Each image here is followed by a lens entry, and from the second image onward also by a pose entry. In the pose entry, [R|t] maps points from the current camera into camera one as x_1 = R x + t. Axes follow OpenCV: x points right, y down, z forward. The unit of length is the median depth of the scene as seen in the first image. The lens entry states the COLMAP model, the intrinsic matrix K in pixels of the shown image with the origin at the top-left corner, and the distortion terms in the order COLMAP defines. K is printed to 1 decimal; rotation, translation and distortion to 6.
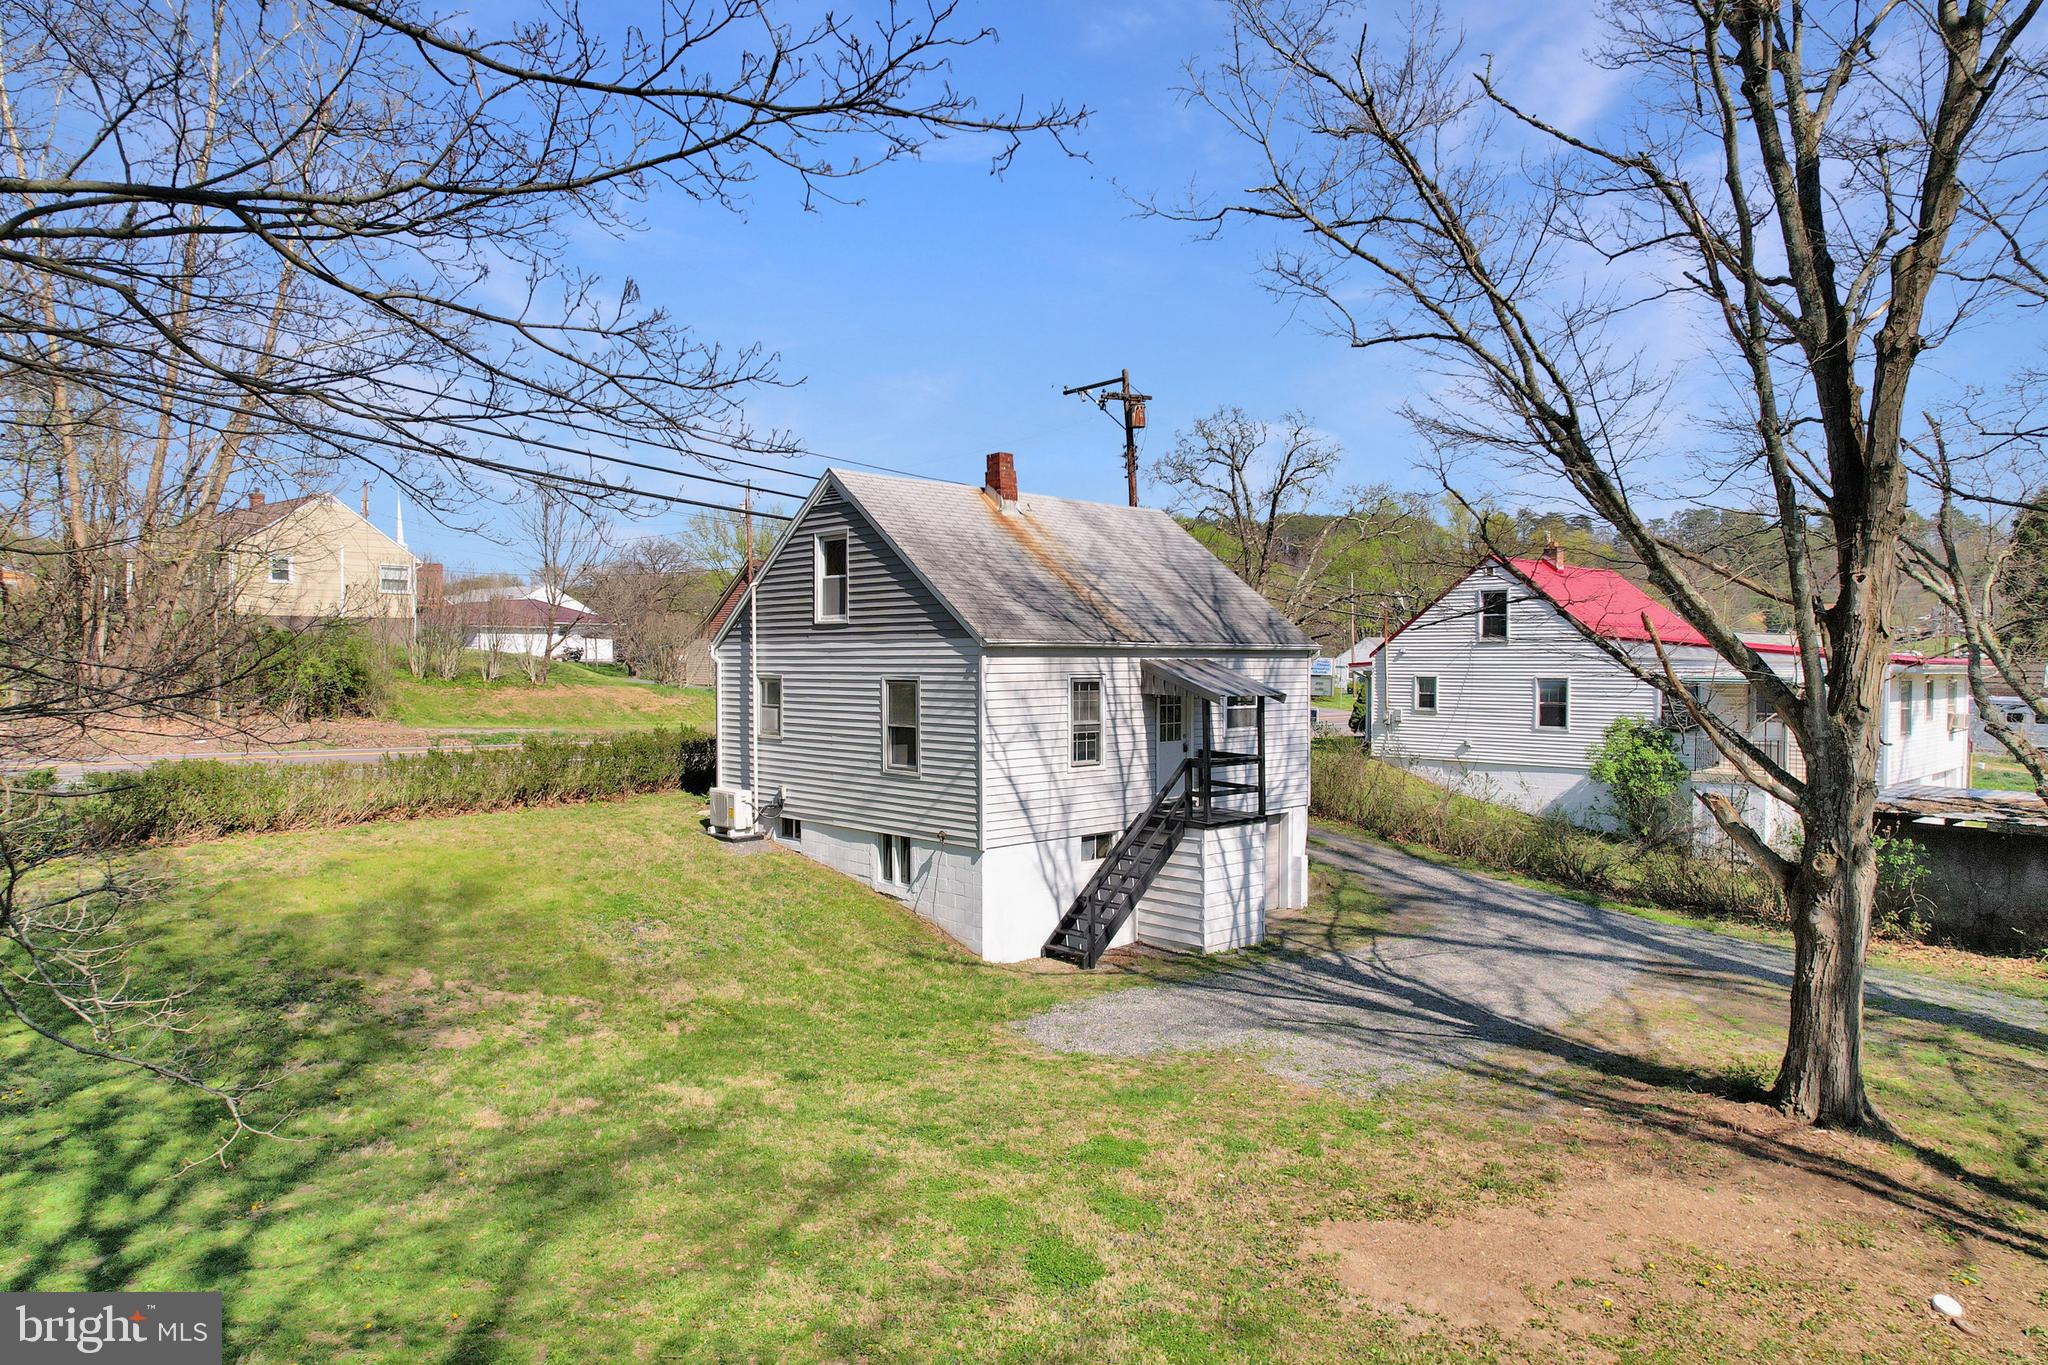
lens RADIAL K [[1342.1, 0, 1033.0], [0, 1342.1, 696.4], [0, 0, 1]] dist [-0.047677, 0.032710]
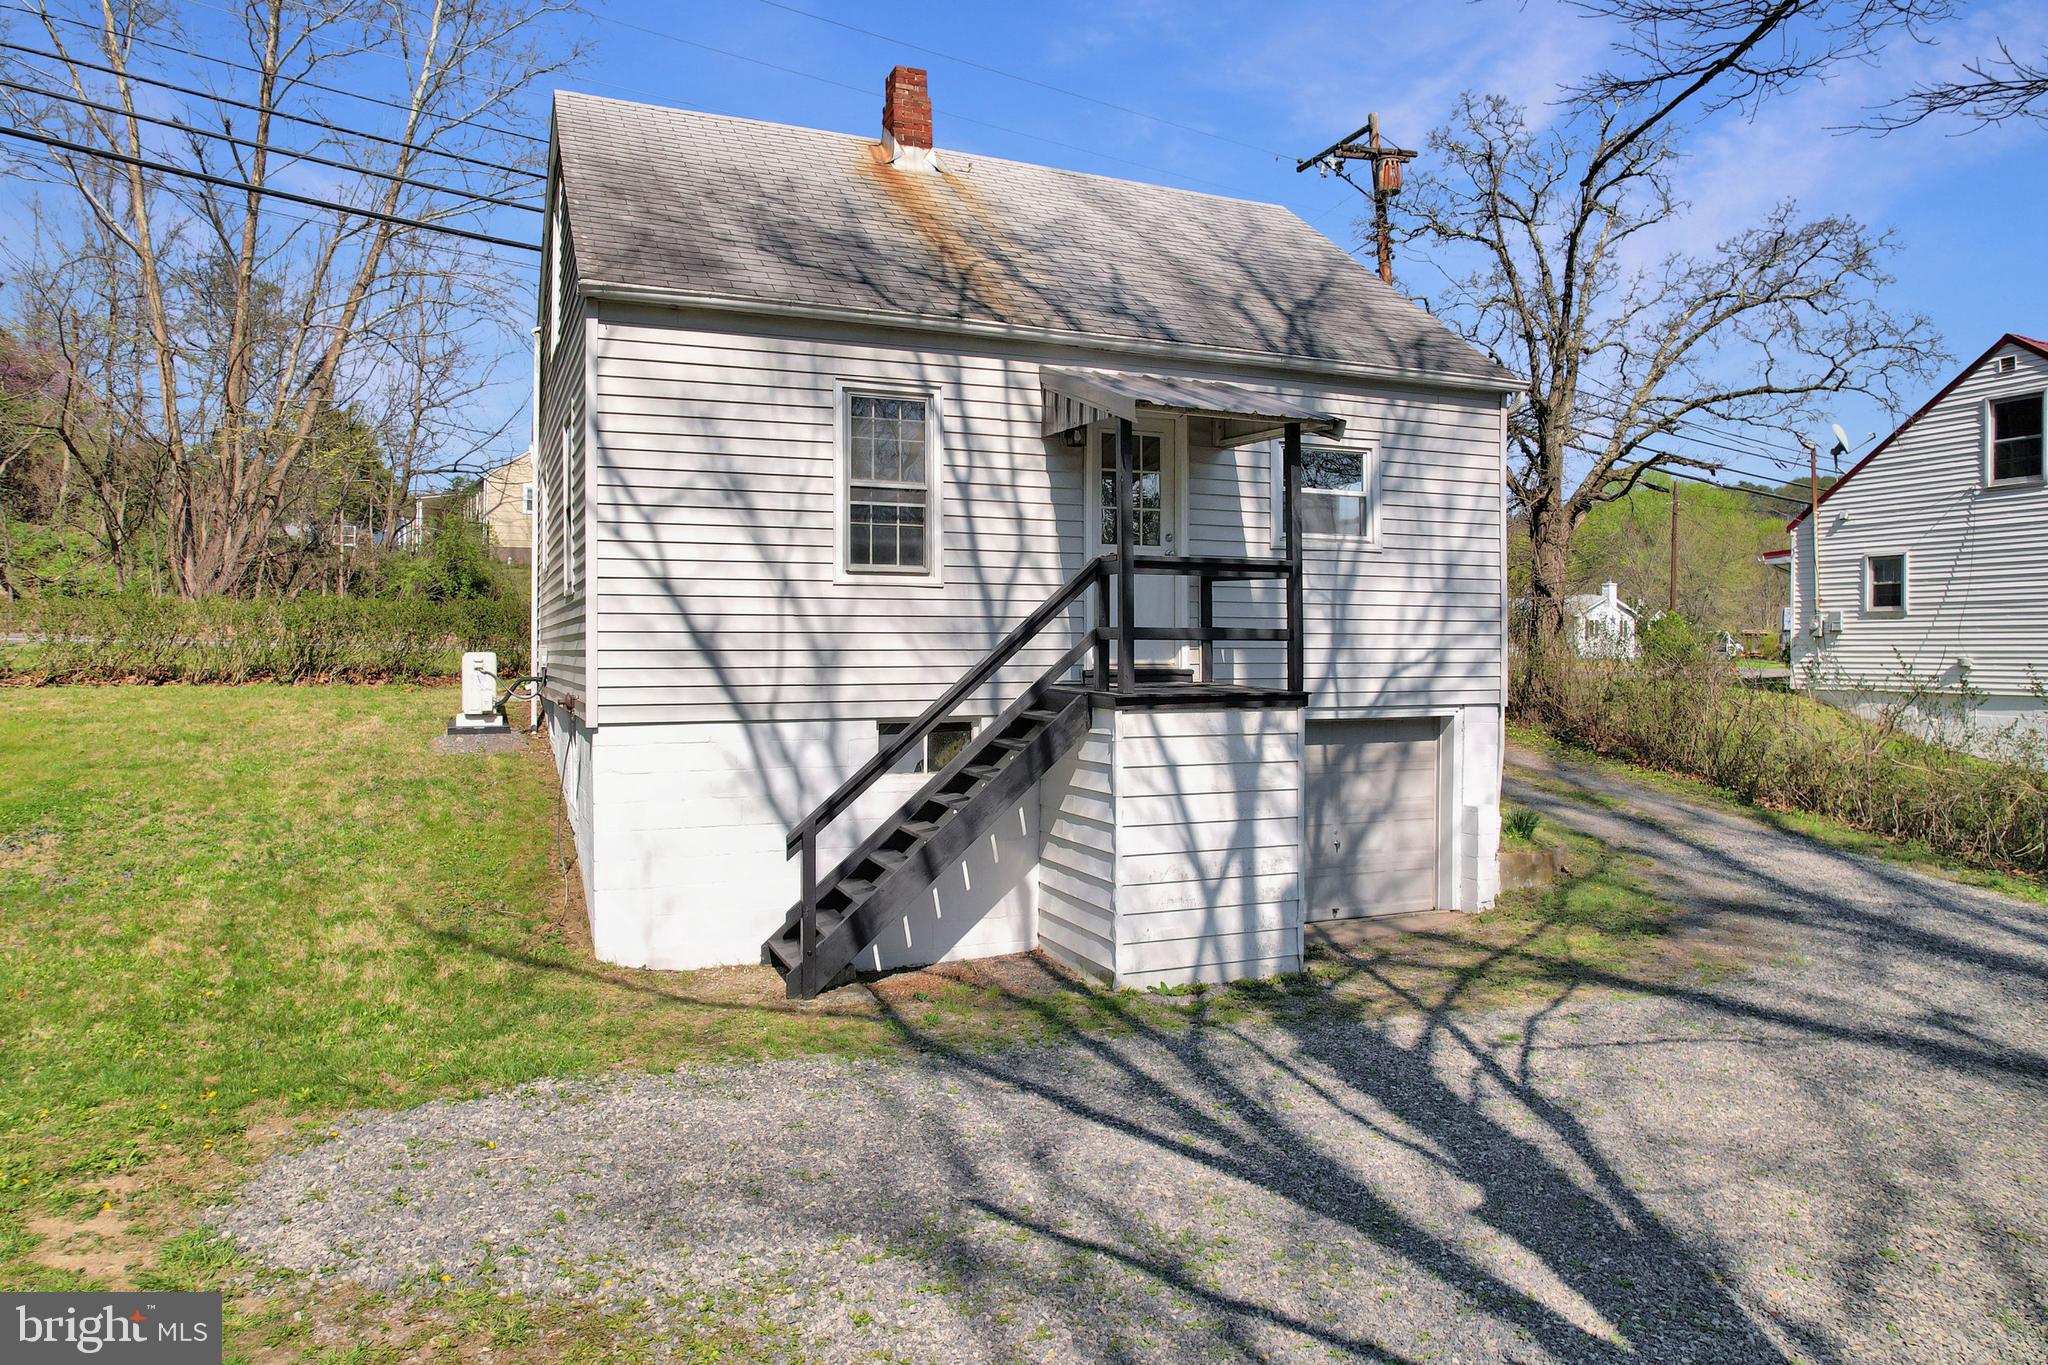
lens RADIAL K [[1342.1, 0, 1008.8], [0, 1342.1, 661.7], [0, 0, 1]] dist [-0.047677, 0.032710]
pose [[0.935536, 0.005931, -0.353183, 0.242828], [-0.012942, 0.999763, -0.017495, 0.087876], [0.352995, 0.020938, 0.935391, 0.546965]]
